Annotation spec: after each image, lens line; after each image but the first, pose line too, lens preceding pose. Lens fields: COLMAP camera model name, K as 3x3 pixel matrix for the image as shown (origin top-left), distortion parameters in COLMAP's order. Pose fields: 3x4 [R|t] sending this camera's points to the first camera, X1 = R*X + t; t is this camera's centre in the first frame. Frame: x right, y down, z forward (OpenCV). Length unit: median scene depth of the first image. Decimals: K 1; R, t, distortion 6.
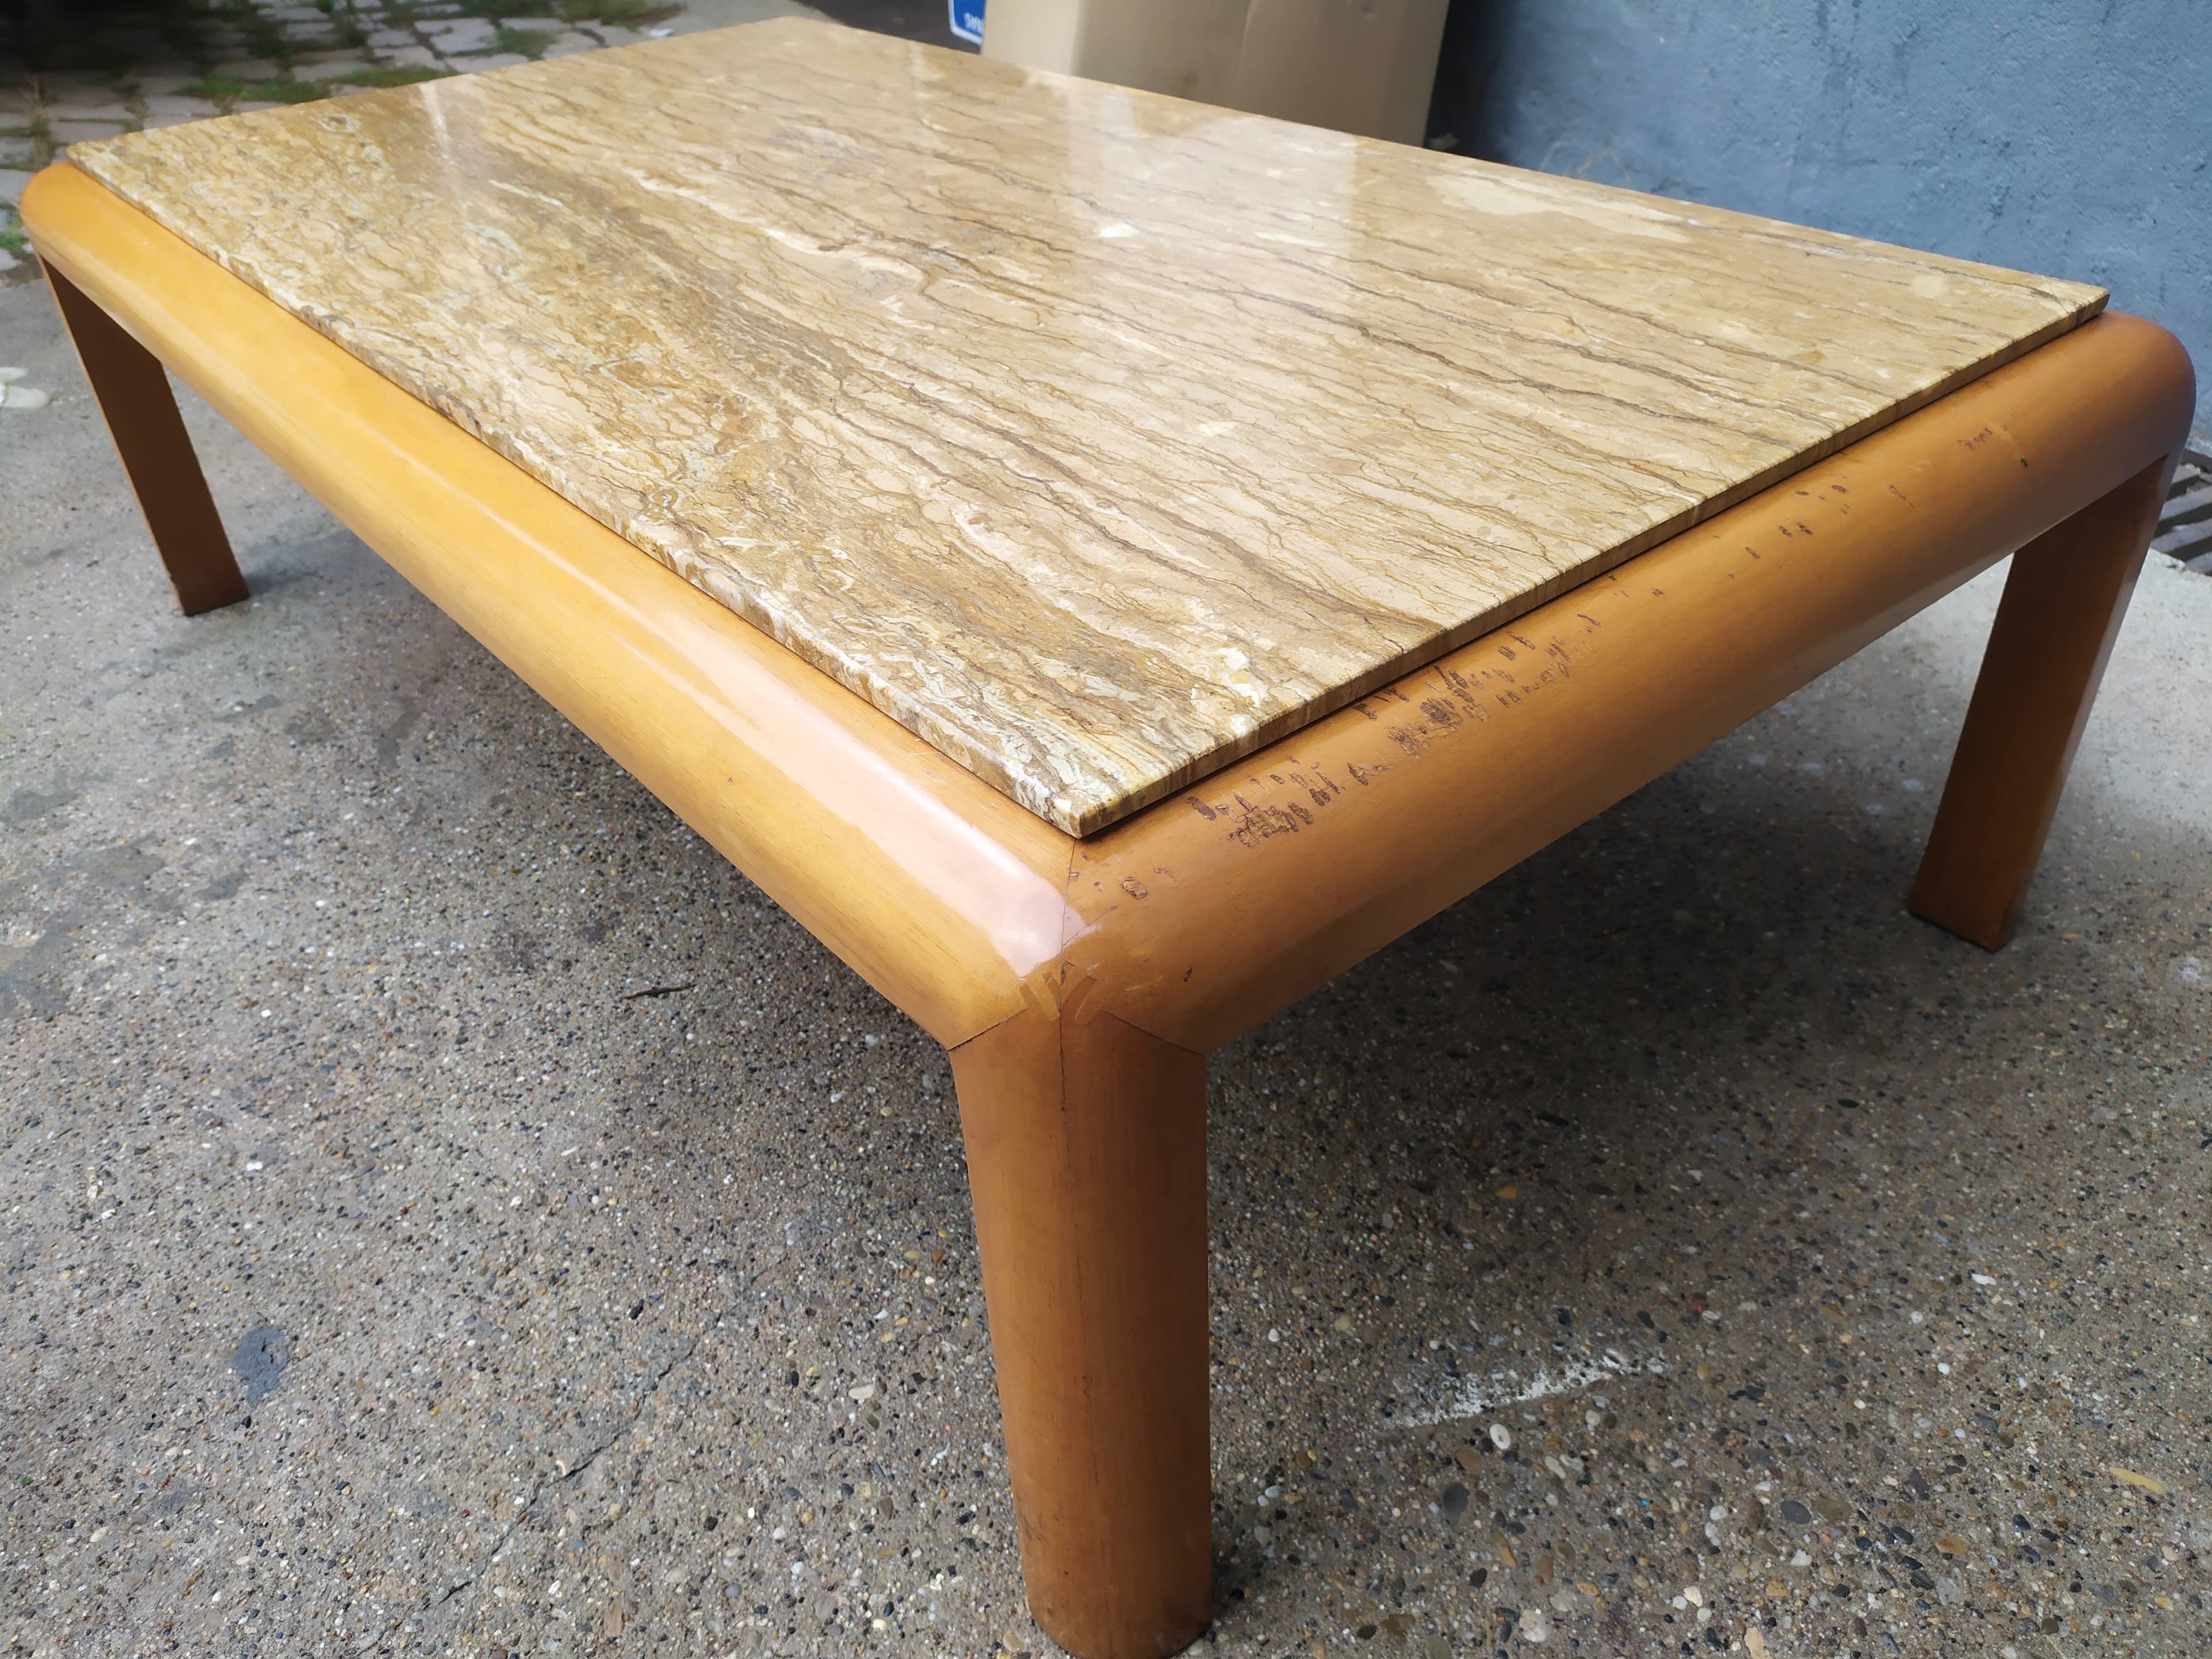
lens RADIAL K [[1671.8, 0, 1118.2], [0, 1671.8, 832.2], [0, 0, 1]] dist [0.075446, -0.121489]
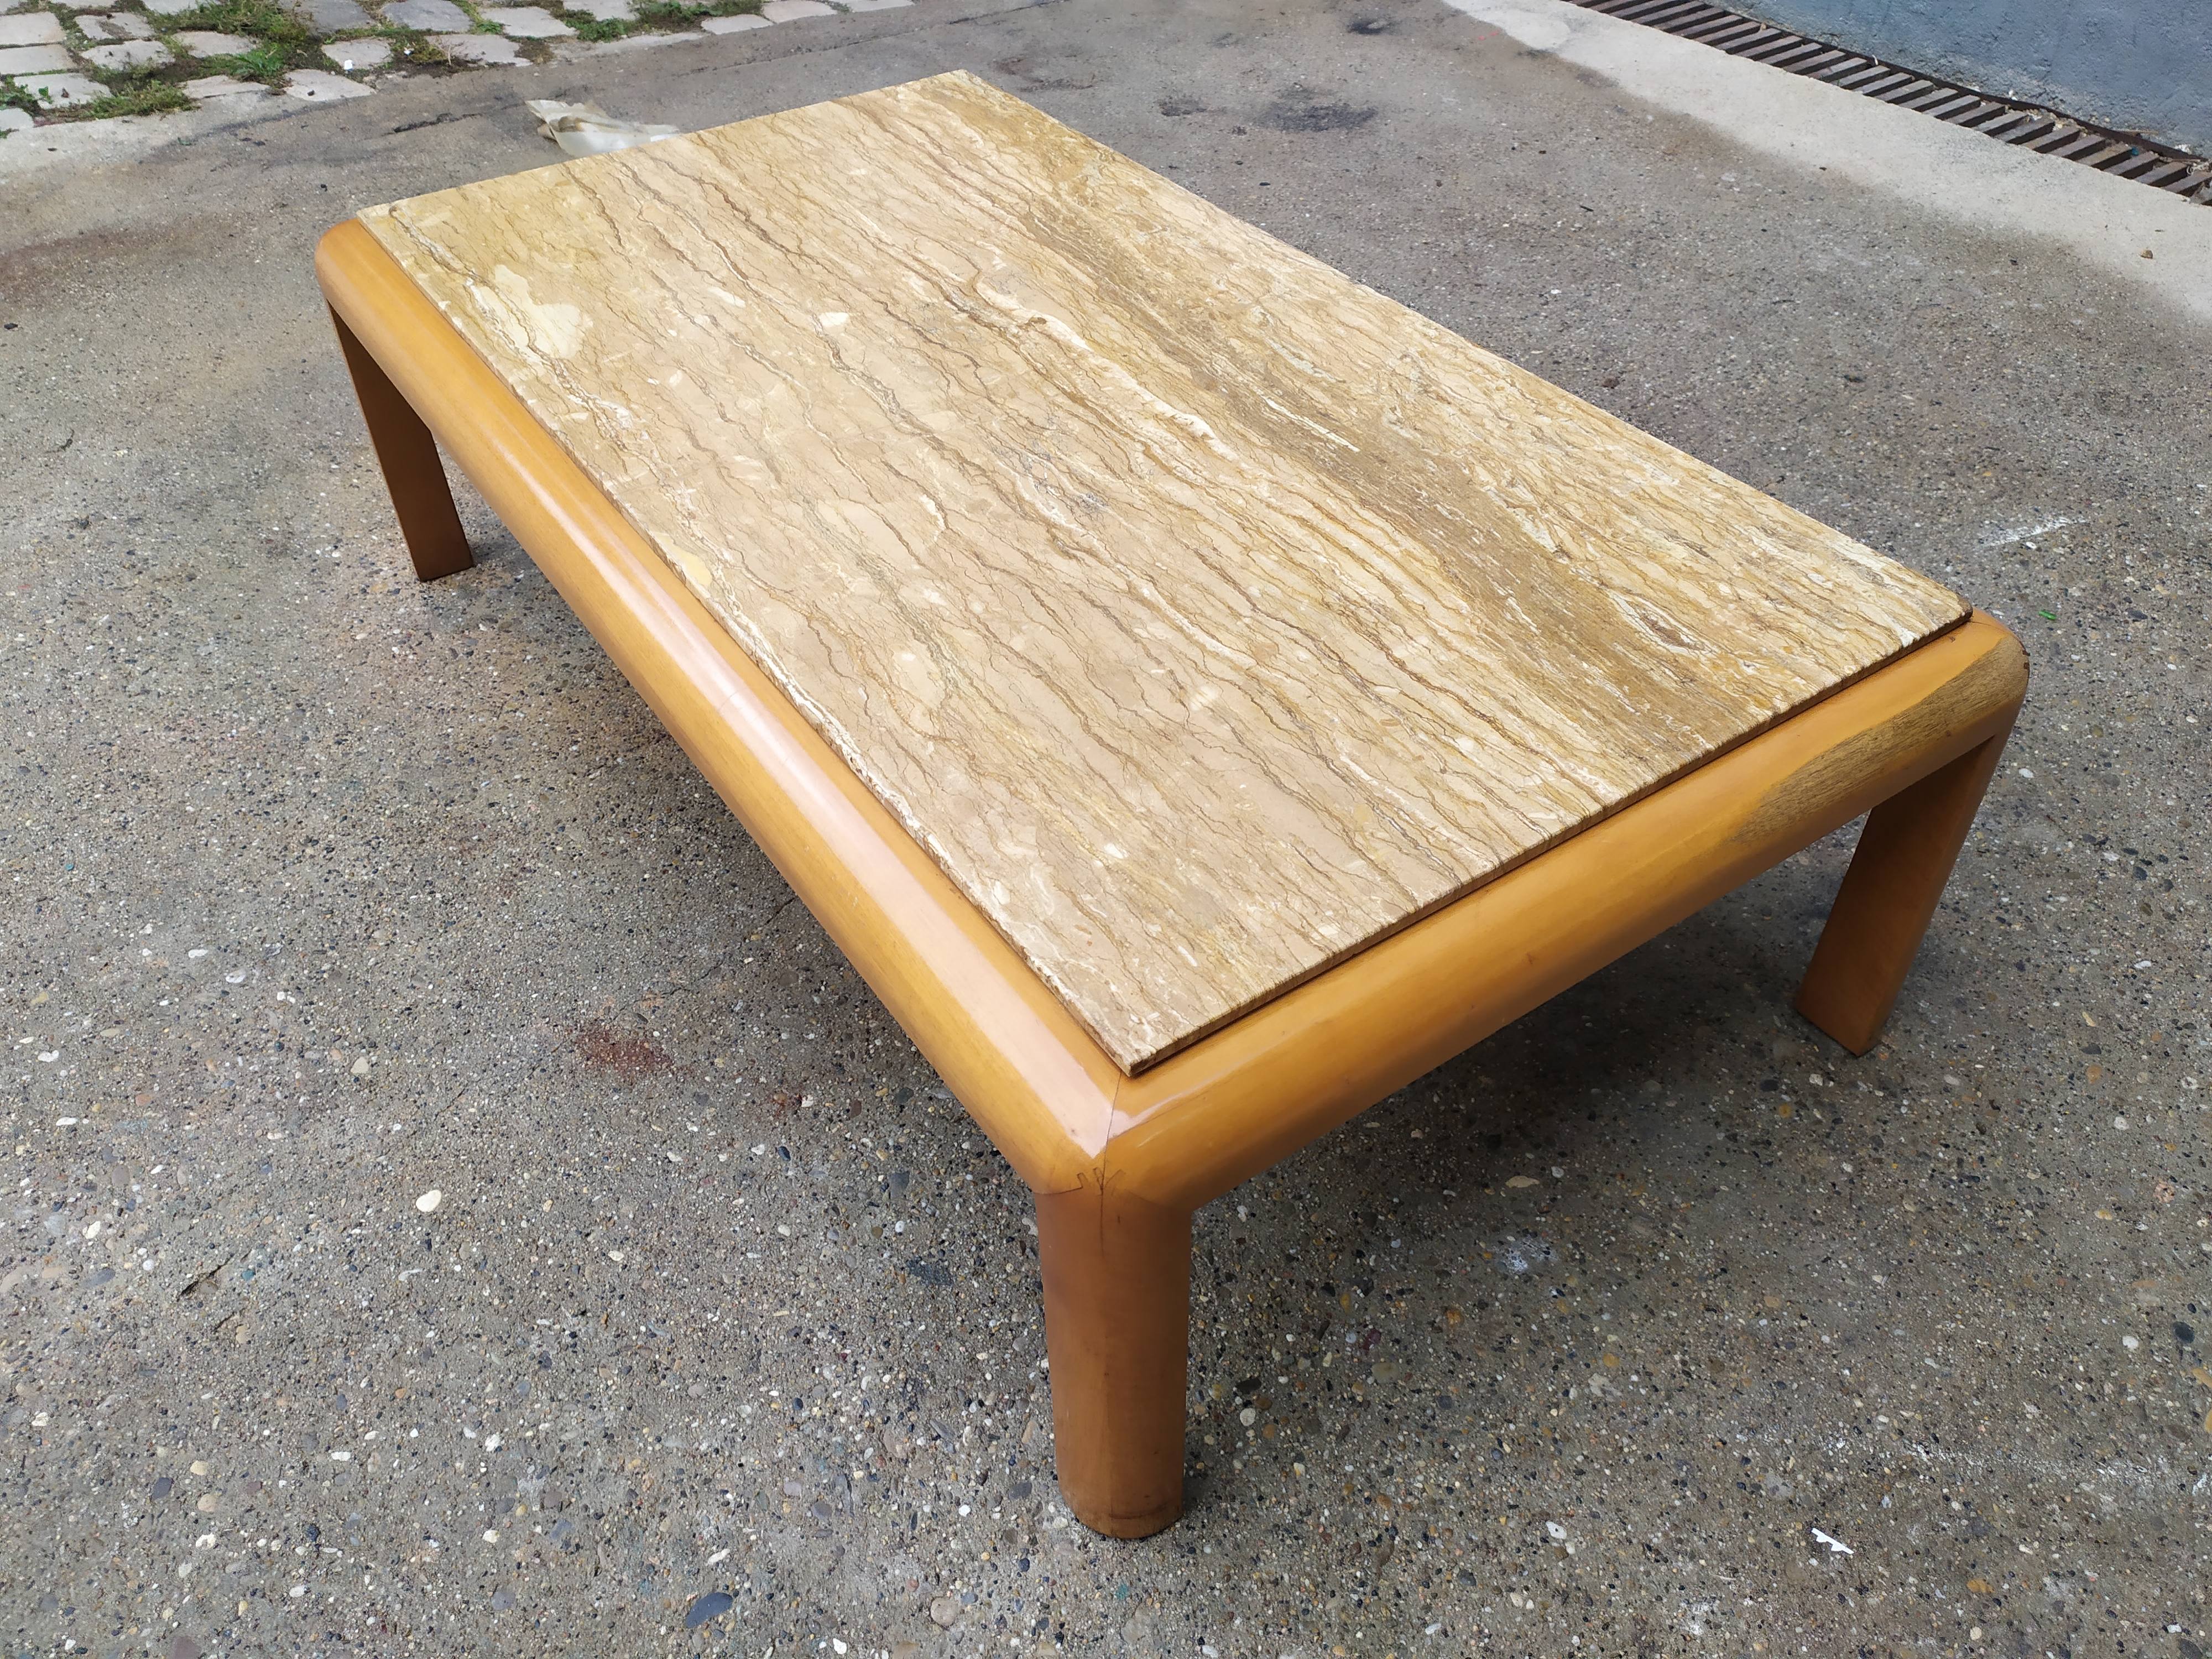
lens RADIAL K [[1684.0, 0, 1109.3], [0, 1684.0, 793.0], [0, 0, 1]] dist [0.062444, -0.070789]
pose [[-0.993802, -0.020858, 0.109193, -0.481363], [0.101283, 0.234994, 0.966705, -1.976846], [-0.045824, 0.971773, -0.231425, 2.094626]]
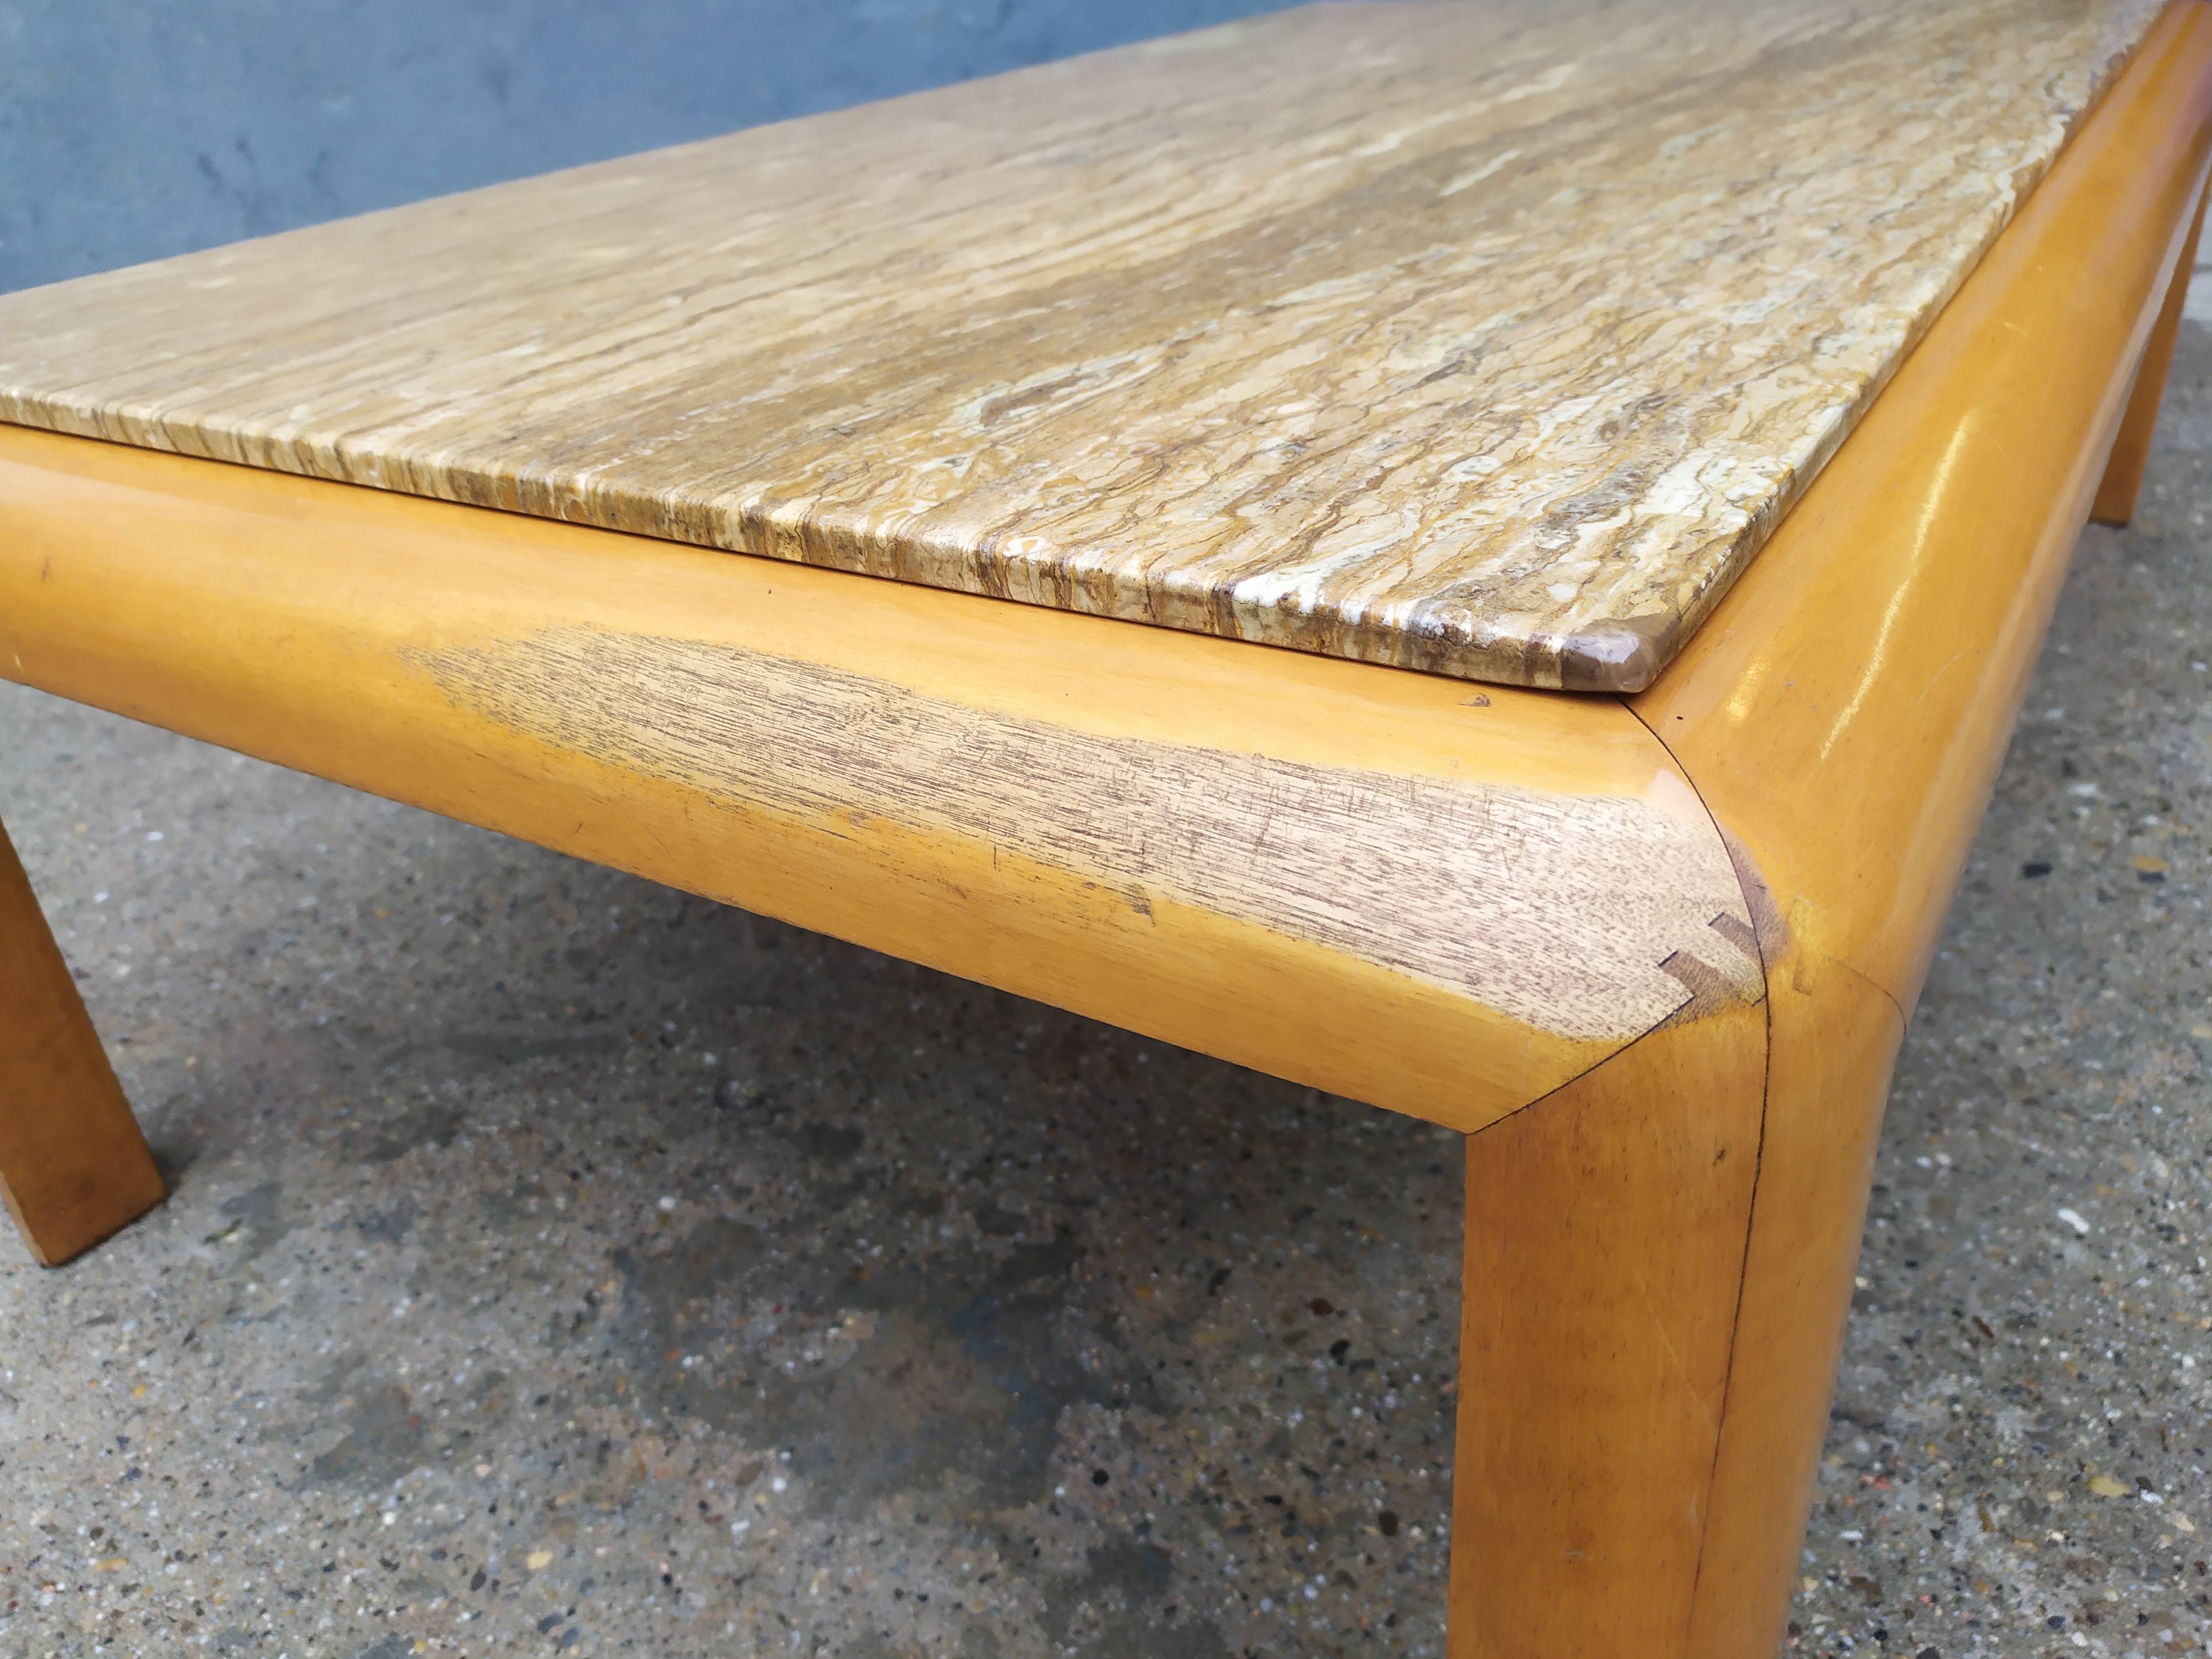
lens RADIAL K [[1693.5, 0, 1106.0], [0, 1693.5, 829.5], [0, 0, 1]] dist [0.031176, -0.017276]
pose [[-0.307096, -0.410809, 0.858445, -1.277013], [0.614461, 0.603224, 0.508487, -0.868314], [-0.726726, 0.683635, 0.067178, 1.691056]]
